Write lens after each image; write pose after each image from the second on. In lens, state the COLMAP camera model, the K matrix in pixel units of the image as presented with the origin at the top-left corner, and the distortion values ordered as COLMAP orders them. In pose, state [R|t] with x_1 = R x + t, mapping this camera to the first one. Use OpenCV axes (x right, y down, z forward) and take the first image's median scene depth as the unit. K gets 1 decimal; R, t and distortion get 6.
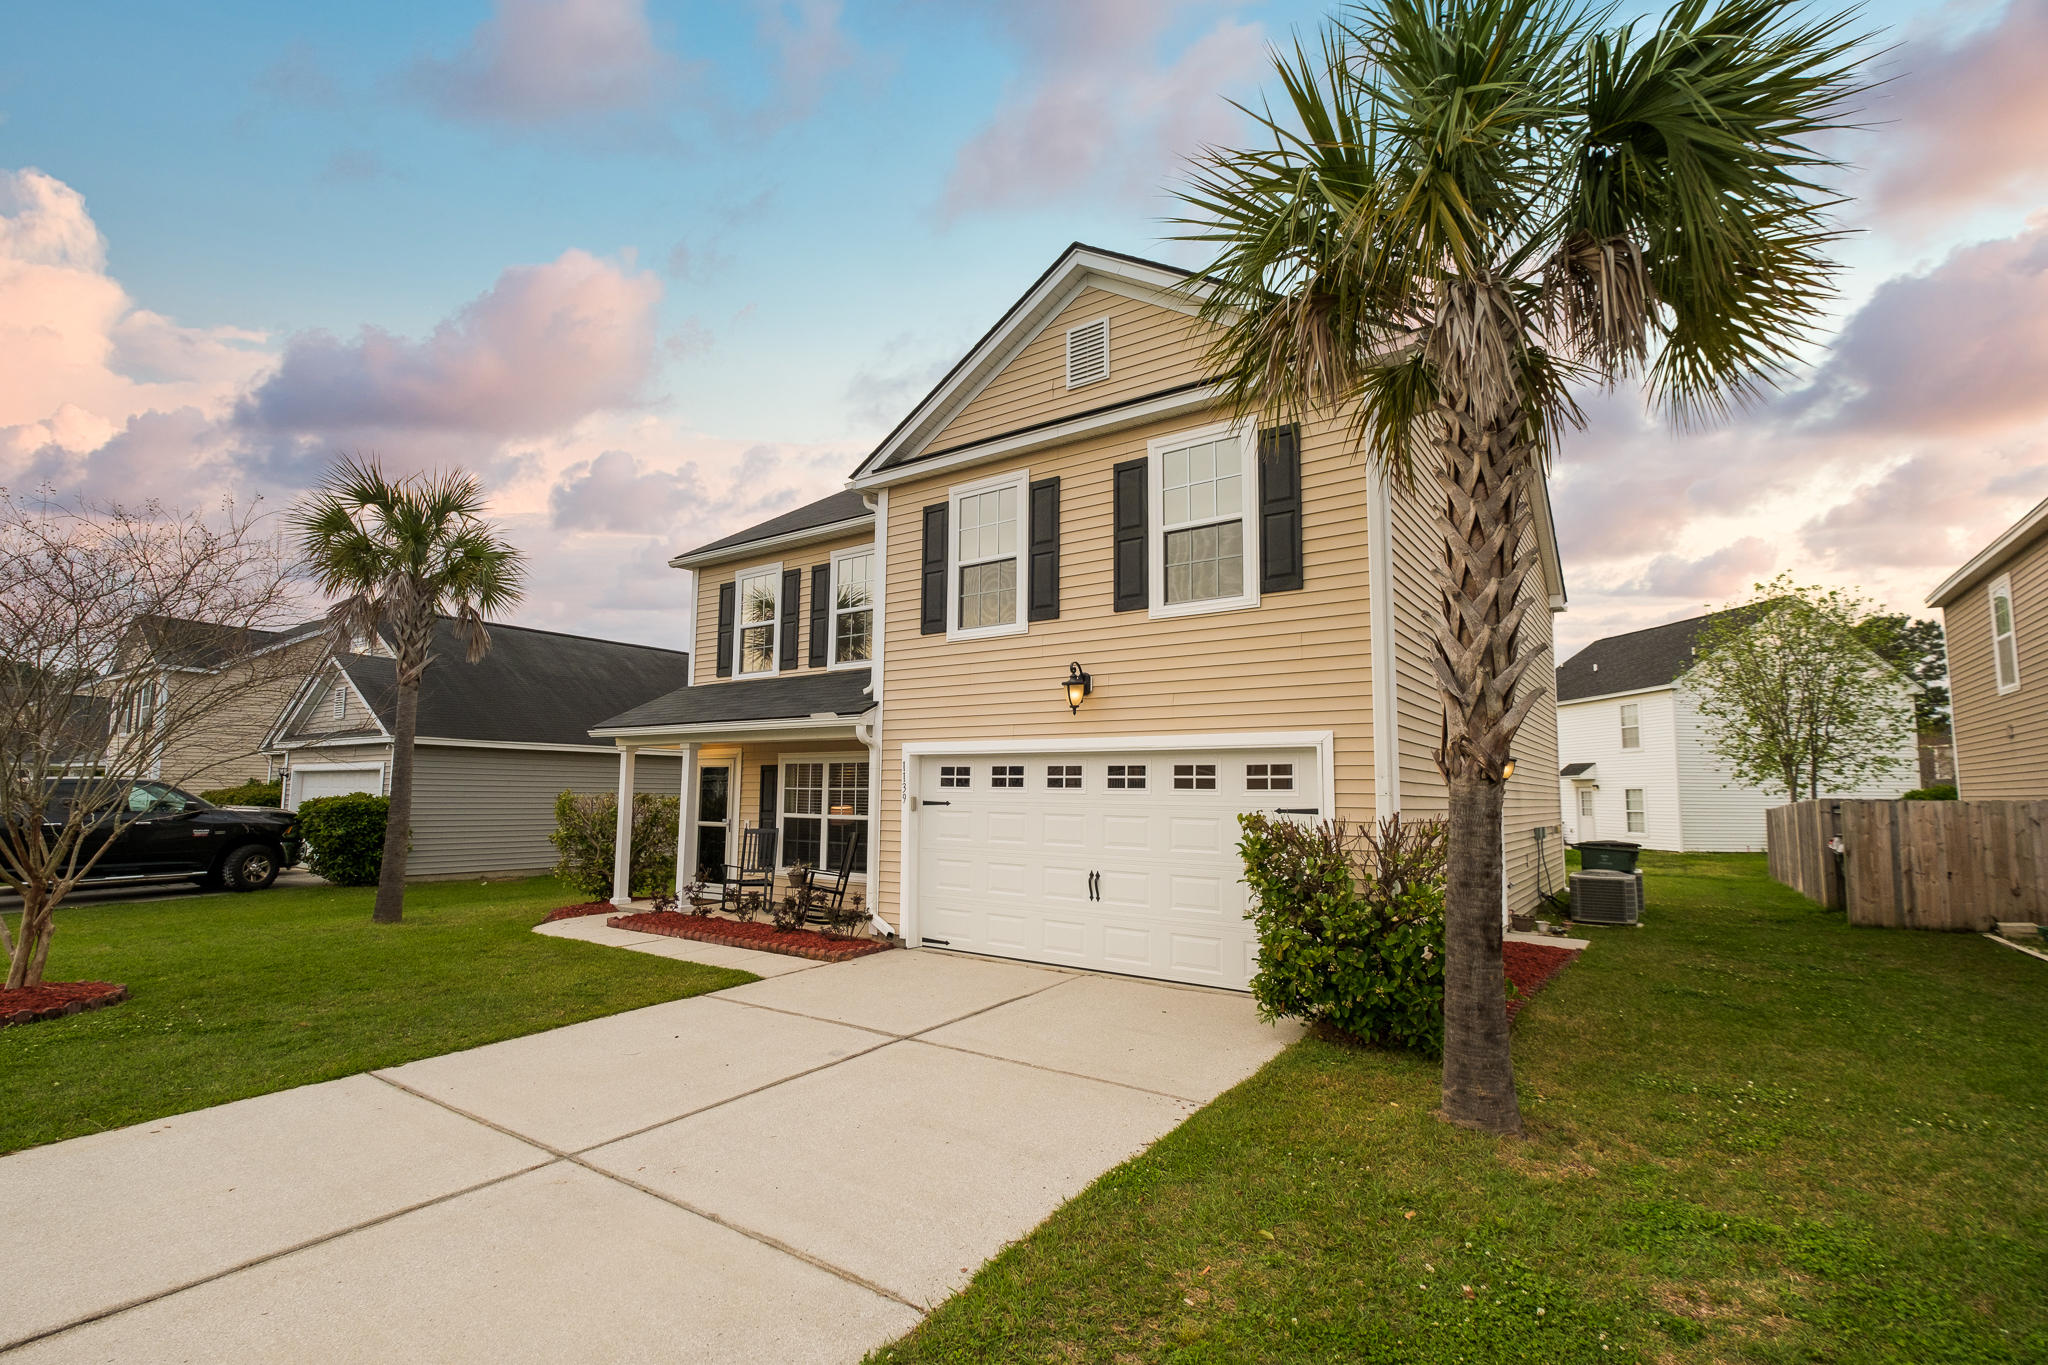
lens RADIAL K [[892.8, 0, 1011.4], [0, 892.8, 668.2], [0, 0, 1]] dist [0.003625, -0.005798]
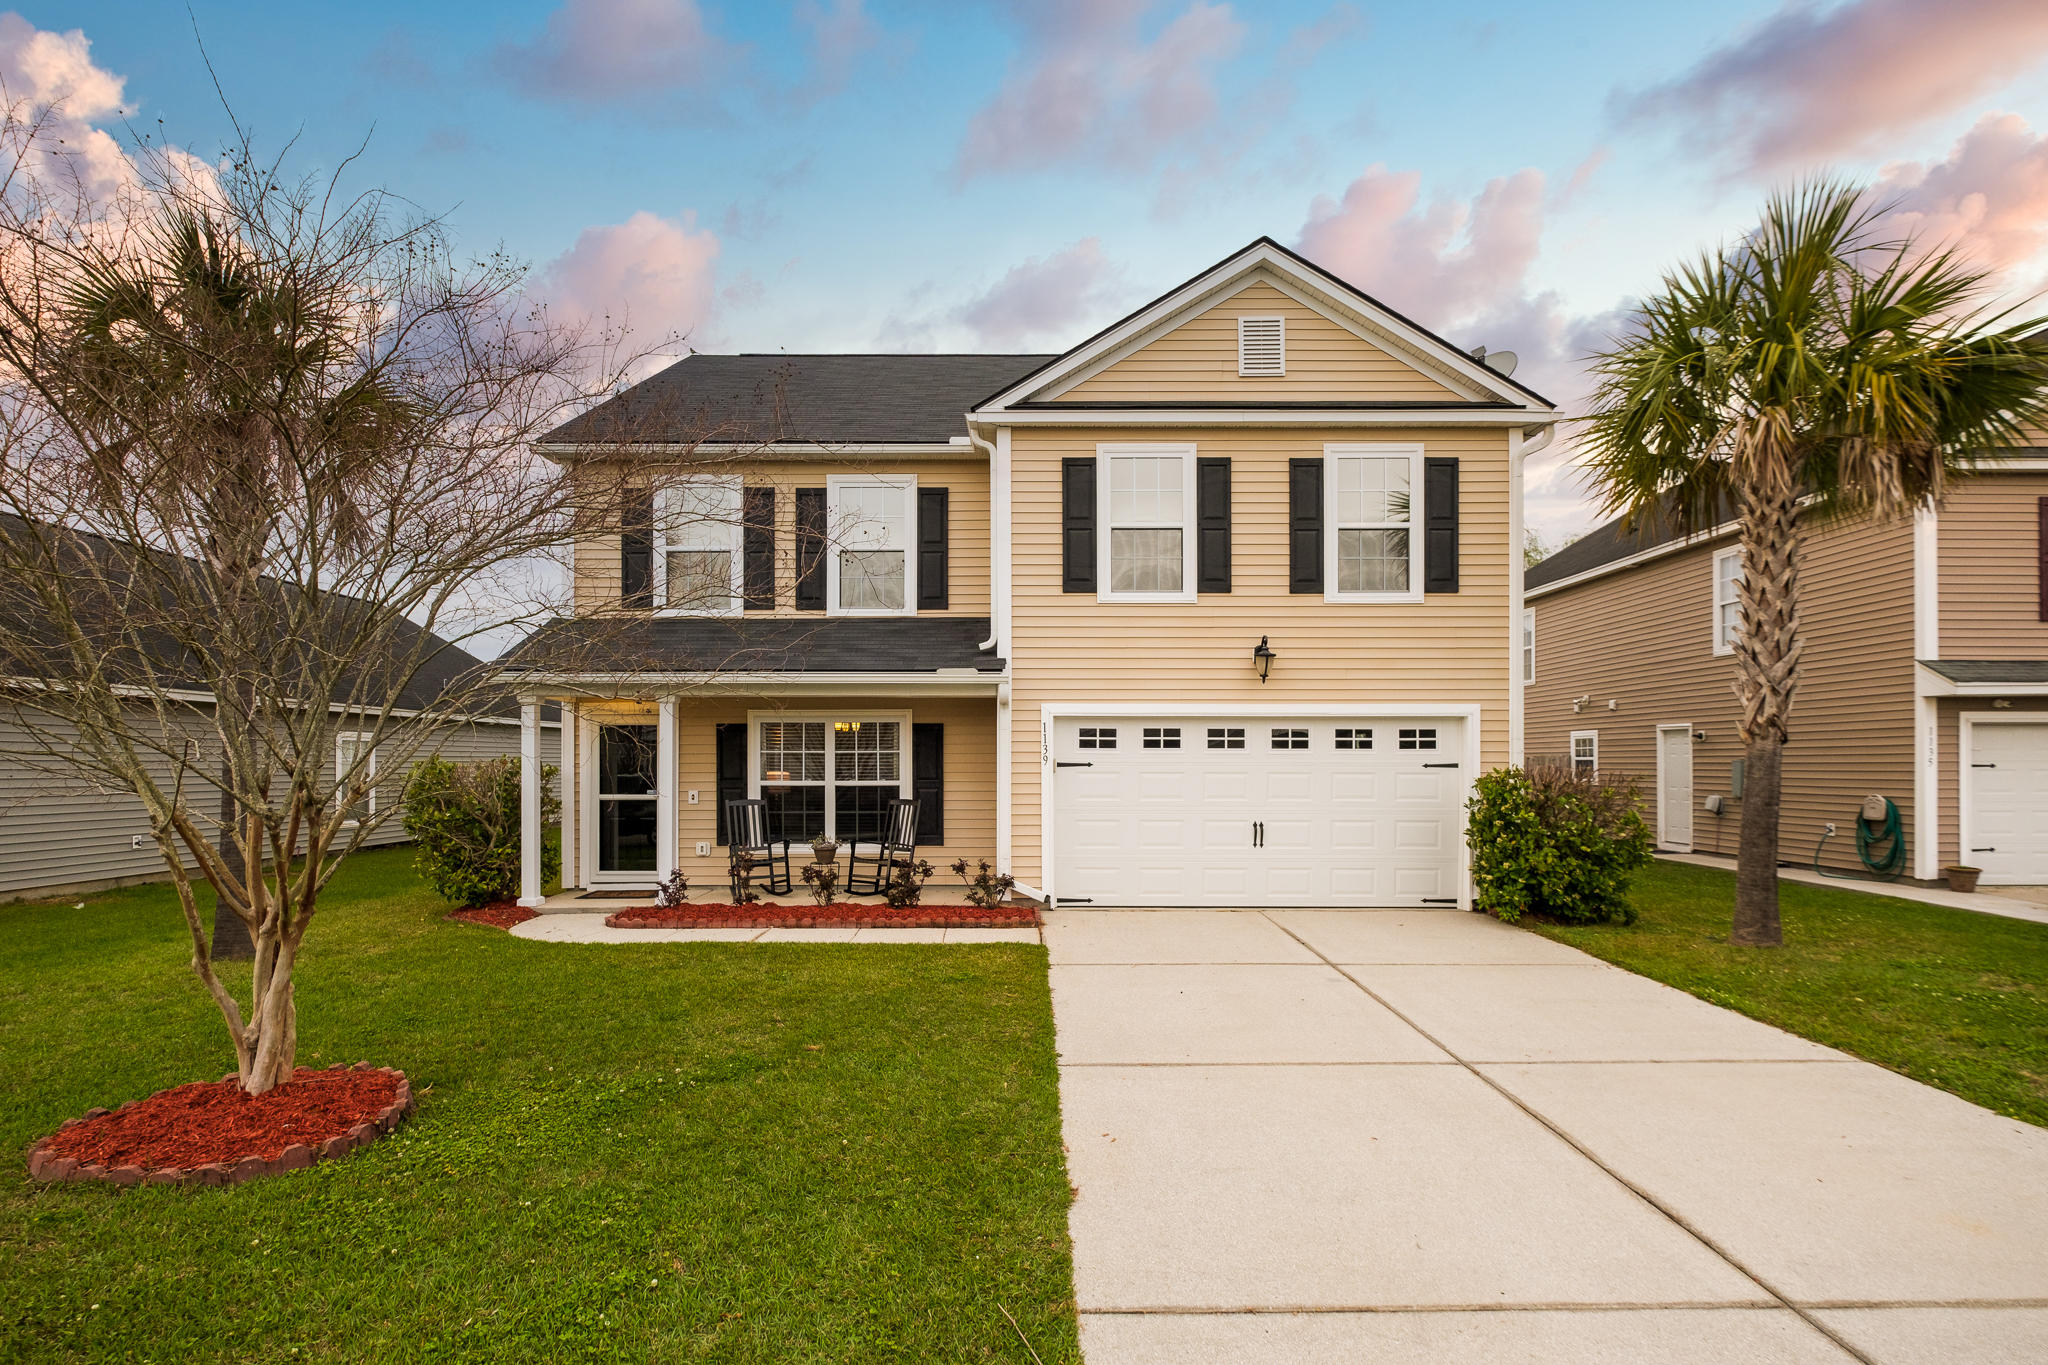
lens RADIAL K [[979.9, 0, 1024.3], [0, 979.9, 714.0], [0, 0, 1]] dist [-0.002471, -0.000728]
pose [[0.825100, 0.016152, 0.564755, -0.804923], [-0.070570, 0.994710, 0.074652, 0.018816], [-0.560562, -0.101450, 0.821875, 0.150269]]
